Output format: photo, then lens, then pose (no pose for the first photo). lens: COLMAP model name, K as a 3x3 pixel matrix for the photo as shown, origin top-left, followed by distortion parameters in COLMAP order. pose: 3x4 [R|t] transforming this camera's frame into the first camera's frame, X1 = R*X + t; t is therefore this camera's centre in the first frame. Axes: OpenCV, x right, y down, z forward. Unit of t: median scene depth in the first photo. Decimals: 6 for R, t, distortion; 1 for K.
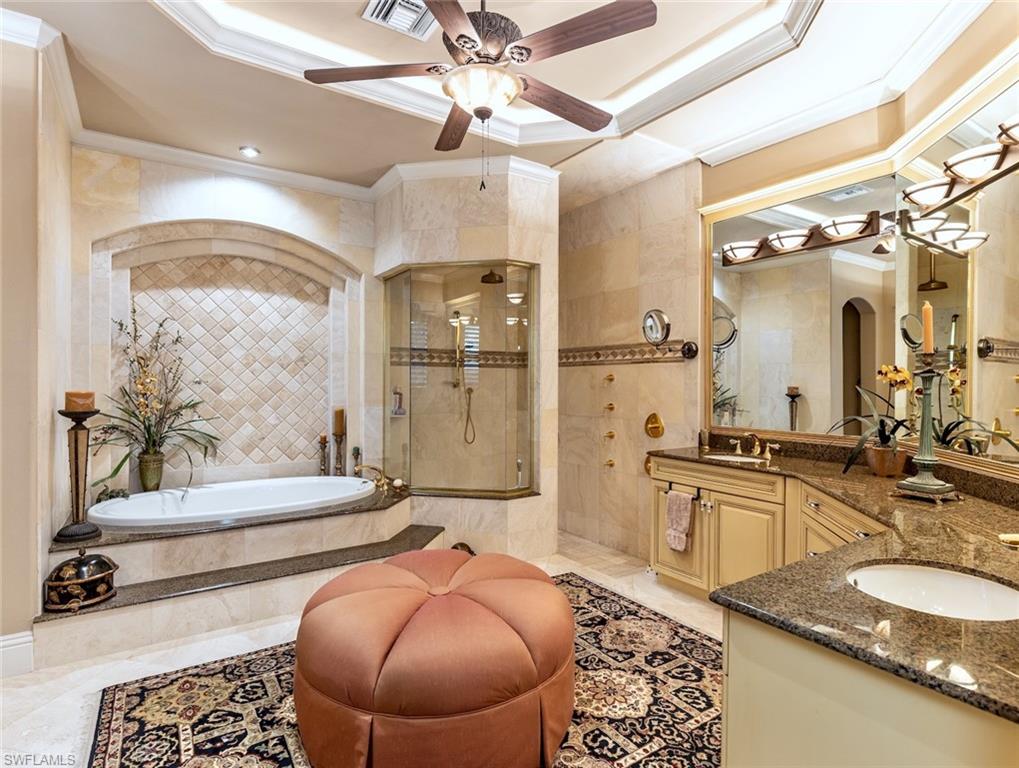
lens RADIAL K [[528.3, 0, 504.4], [0, 528.3, 385.1], [0, 0, 1]] dist [0.014686, -0.000328]
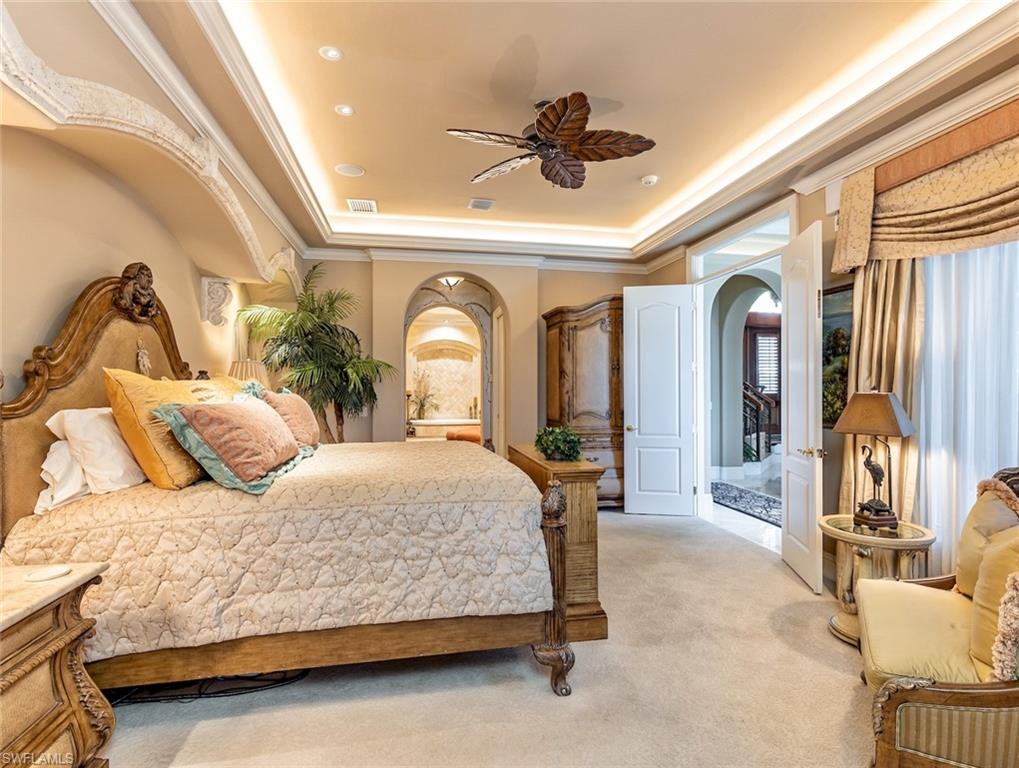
lens RADIAL K [[528.3, 0, 513.6], [0, 528.3, 387.8], [0, 0, 1]] dist [0.014686, -0.000328]
pose [[0.923509, -0.003927, -0.383558, 1.146363], [0.001333, 0.999974, -0.007028, 0.015885], [0.383575, 0.005979, 0.923490, -1.851322]]
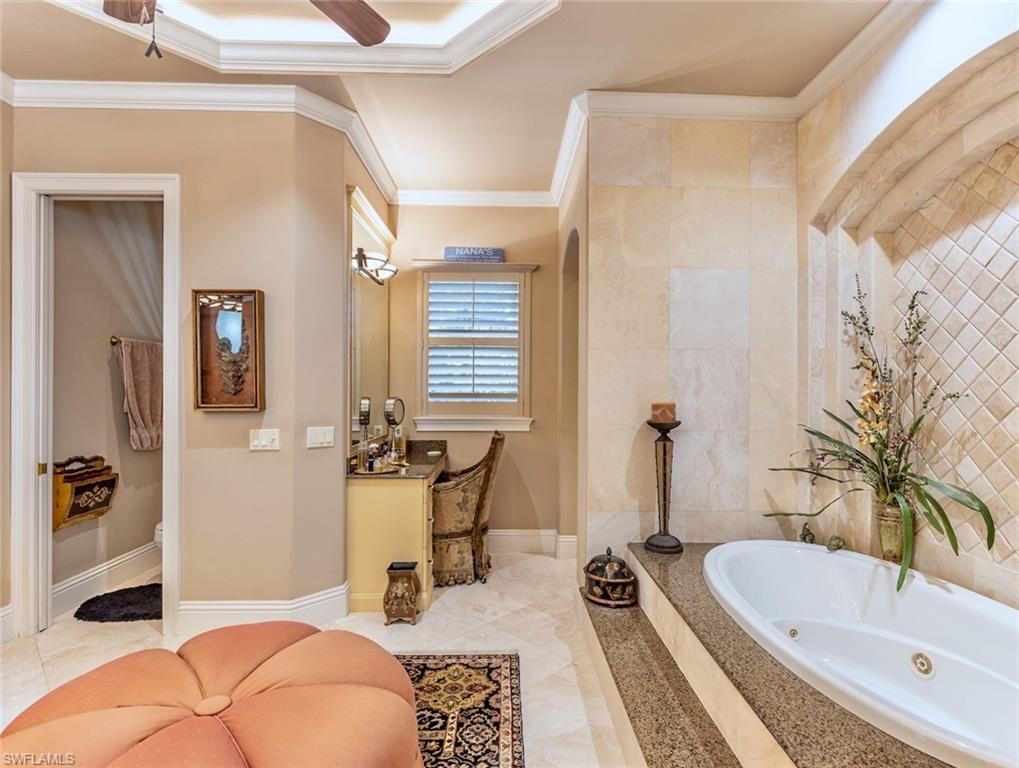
lens RADIAL K [[528.3, 0, 517.4], [0, 528.3, 381.1], [0, 0, 1]] dist [0.014686, -0.000328]
pose [[-0.520343, -0.009871, -0.853900, 0.141269], [-0.007983, 0.999946, -0.006695, -0.013739], [0.853920, 0.003333, -0.520394, 0.904502]]
